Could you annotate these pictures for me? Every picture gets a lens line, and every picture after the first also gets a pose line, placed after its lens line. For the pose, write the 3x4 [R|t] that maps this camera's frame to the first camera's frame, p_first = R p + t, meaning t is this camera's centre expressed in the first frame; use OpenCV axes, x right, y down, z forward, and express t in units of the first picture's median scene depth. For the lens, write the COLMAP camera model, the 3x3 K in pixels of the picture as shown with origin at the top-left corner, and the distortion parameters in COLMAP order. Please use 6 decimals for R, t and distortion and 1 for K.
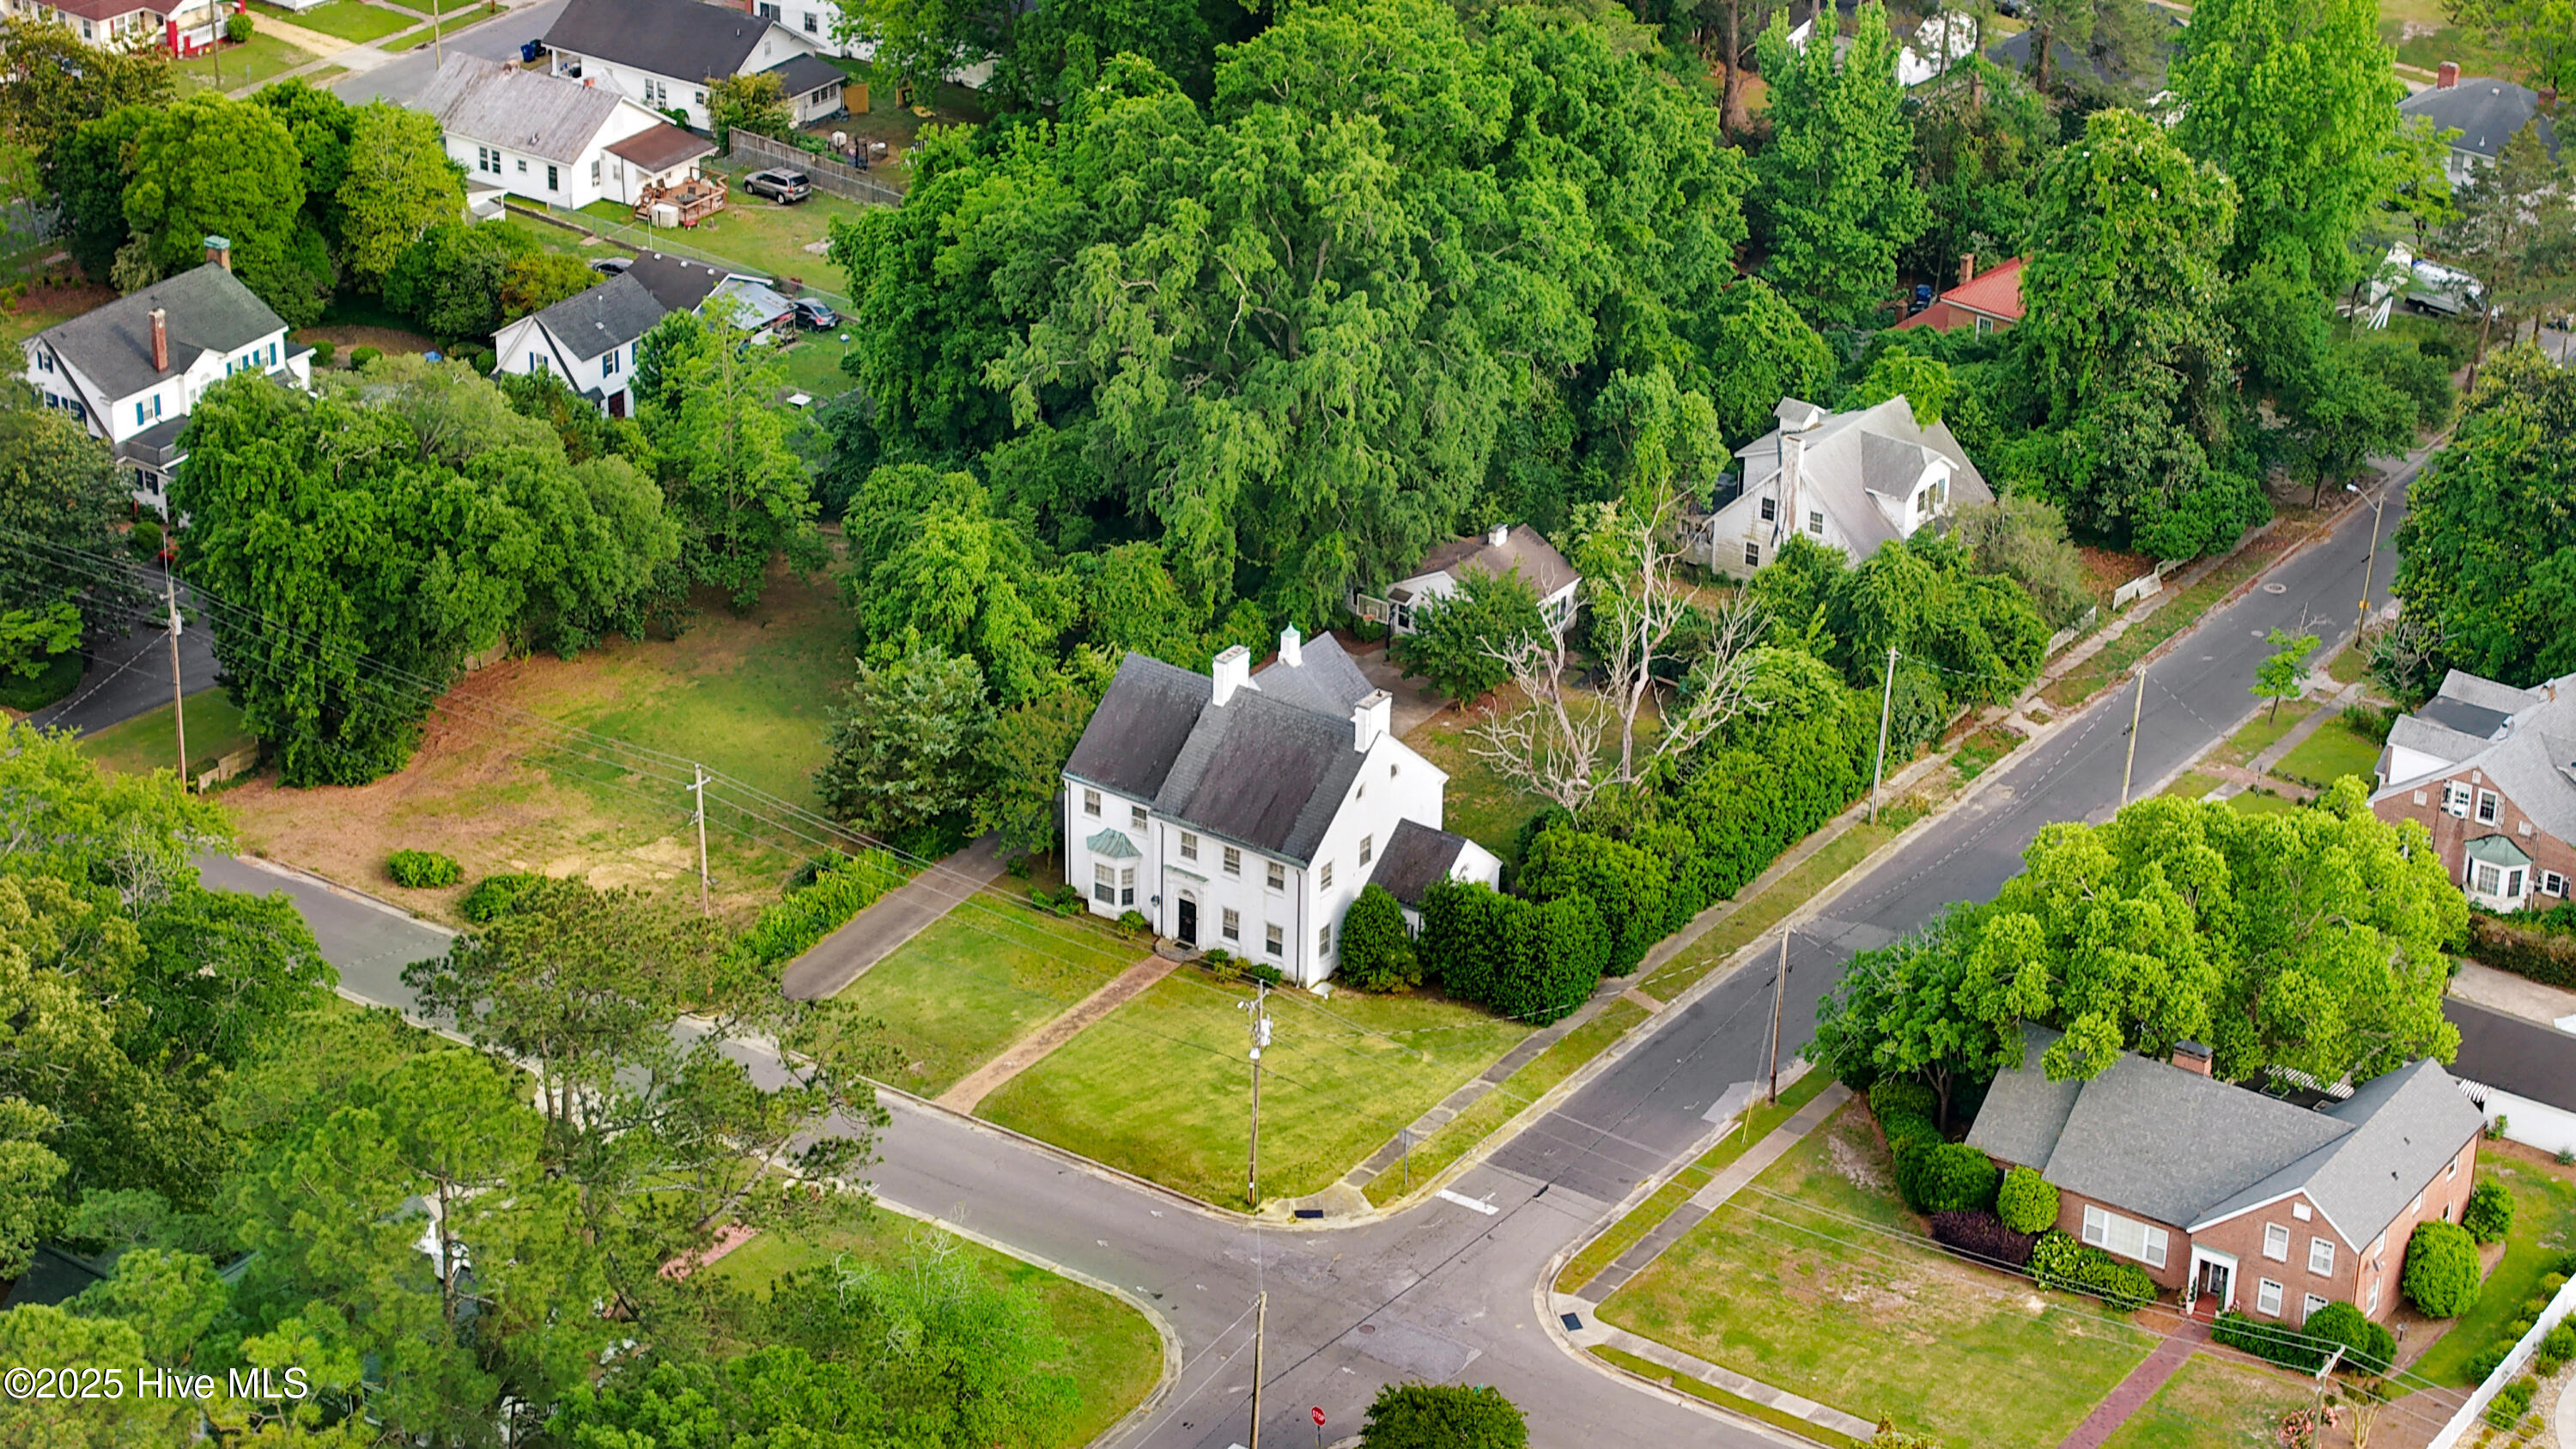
lens RADIAL K [[5375.4, 0, 1320.3], [0, 5375.4, 722.7], [0, 0, 1]] dist [-0.648905, 8.645575]
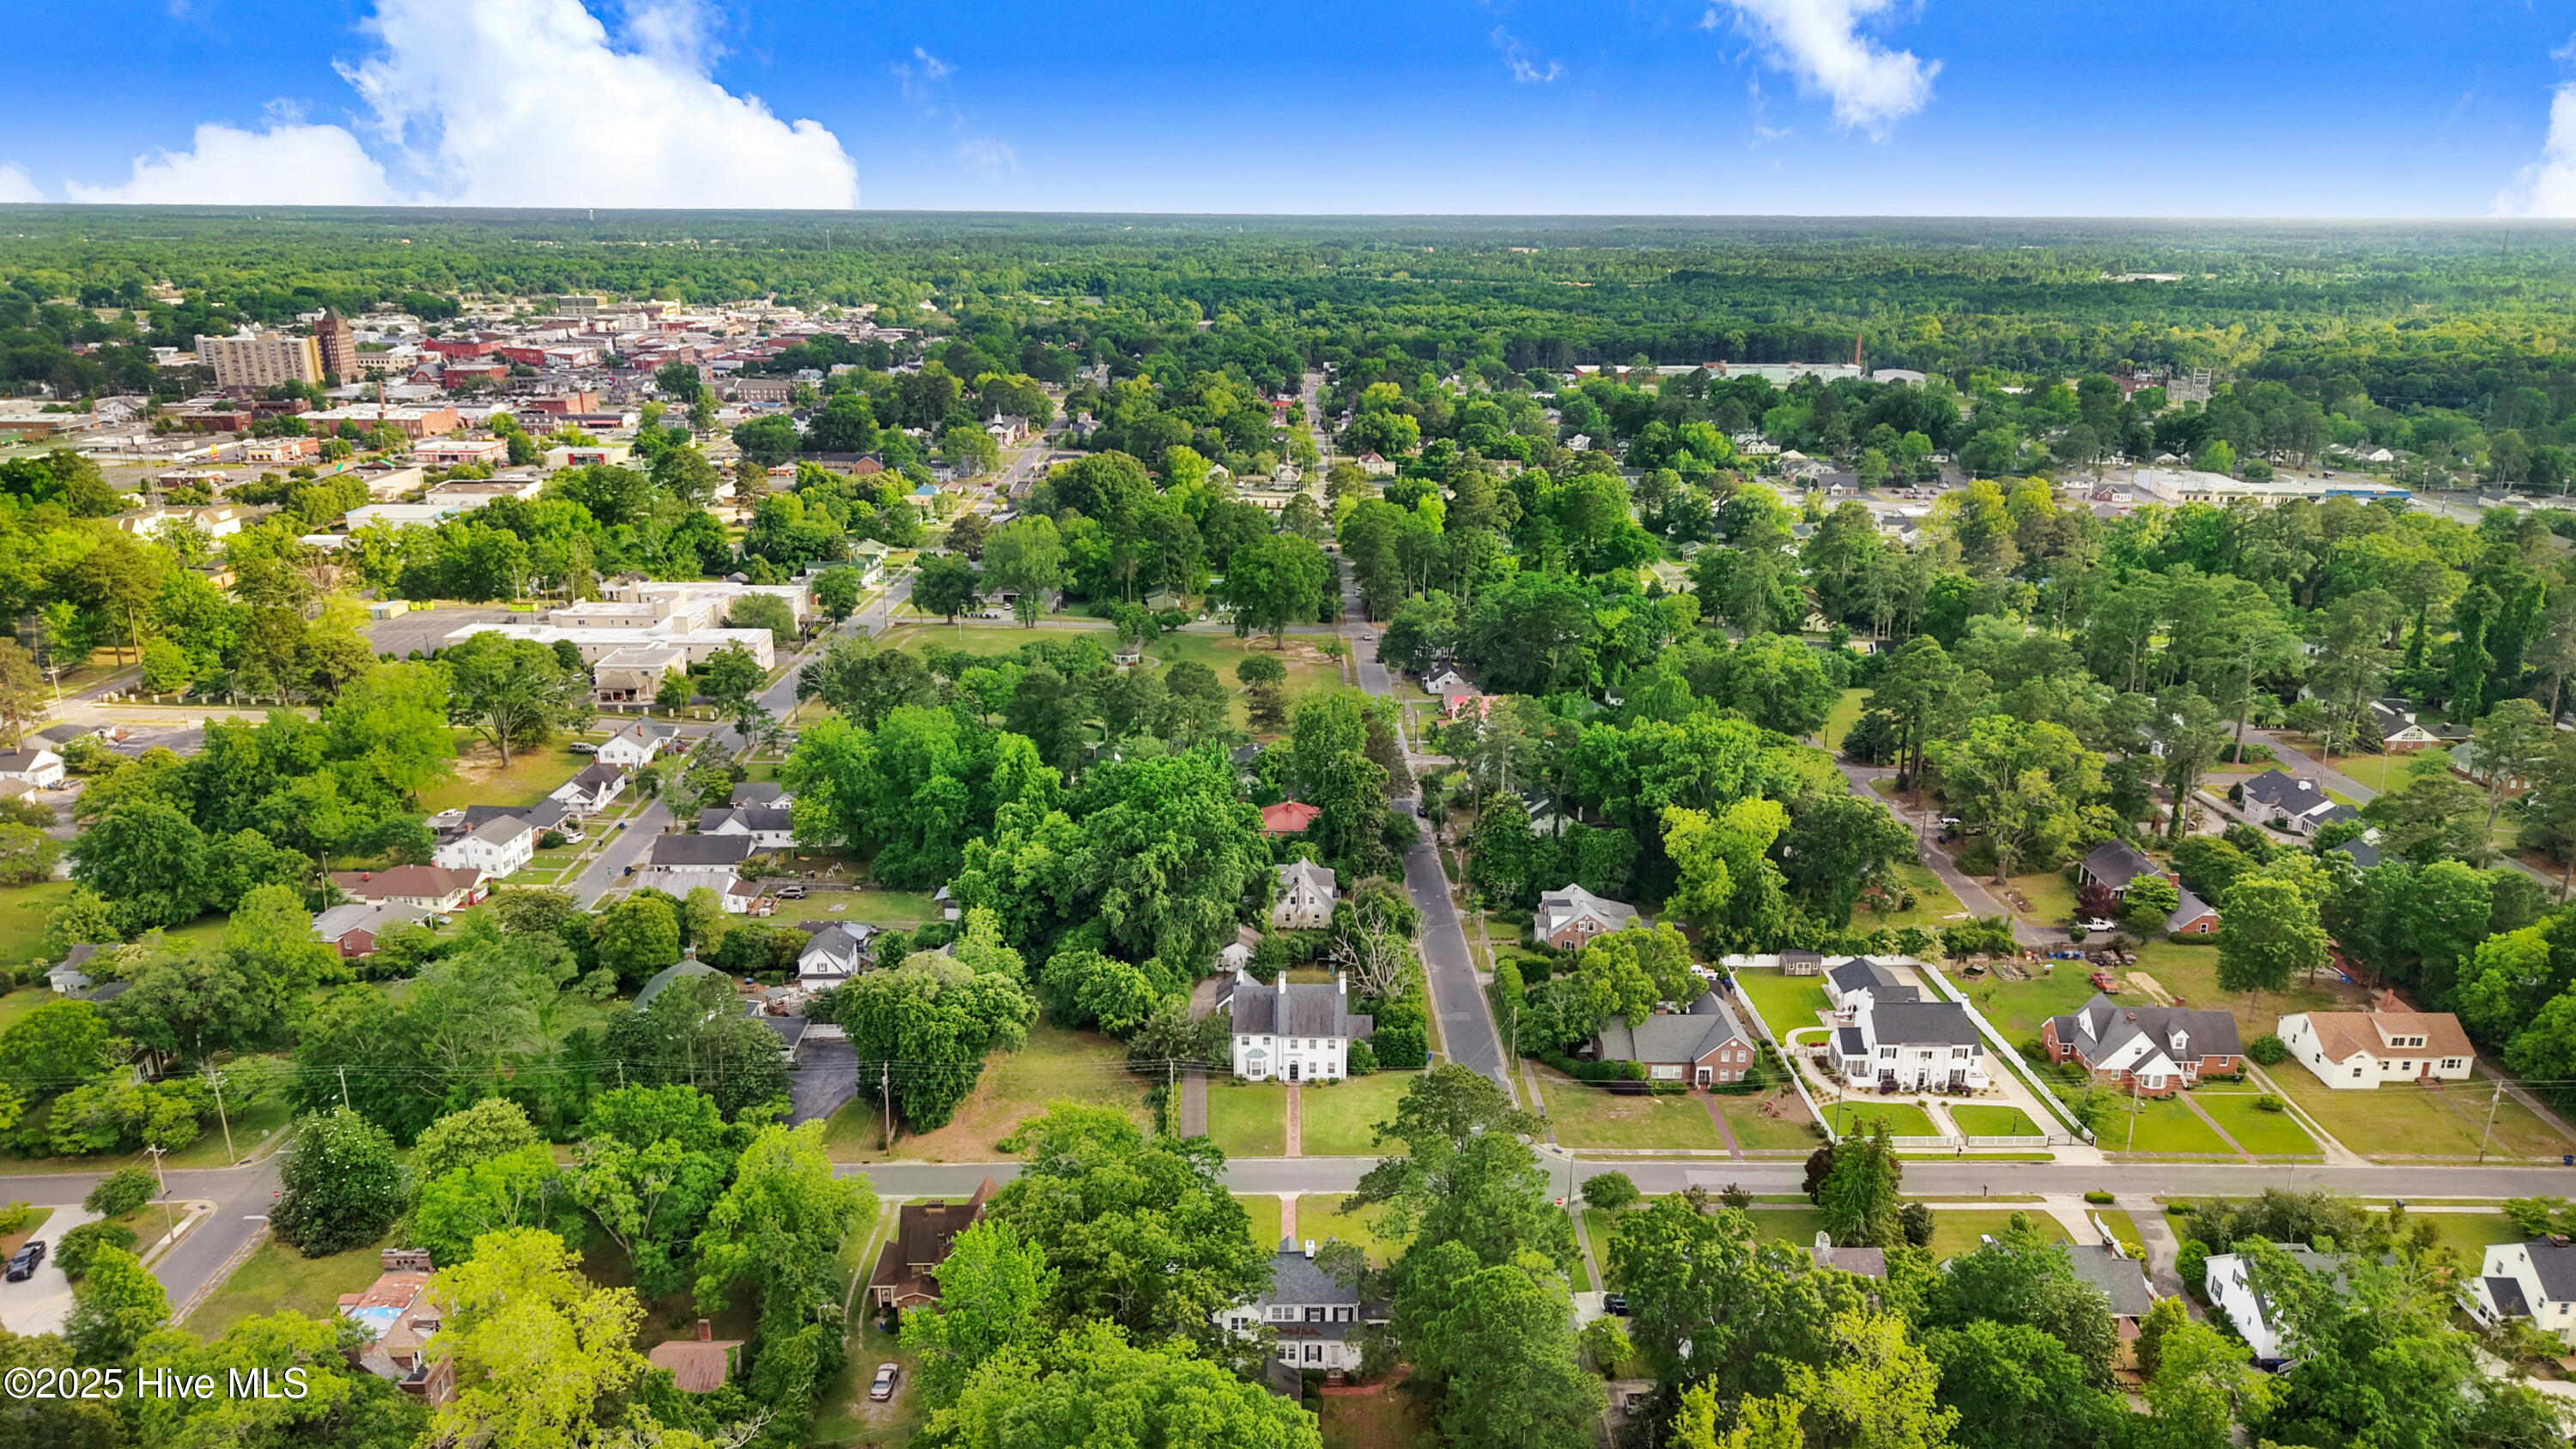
lens RADIAL K [[1680.6, 0, 1288.0], [0, 1680.6, 724.5], [0, 0, 1]] dist [0.073068, -0.000329]
pose [[0.822141, -0.173368, 0.542243, -0.457311], [0.259765, 0.961804, -0.086340, -0.060295], [-0.506563, 0.211840, 0.835774, 0.218020]]
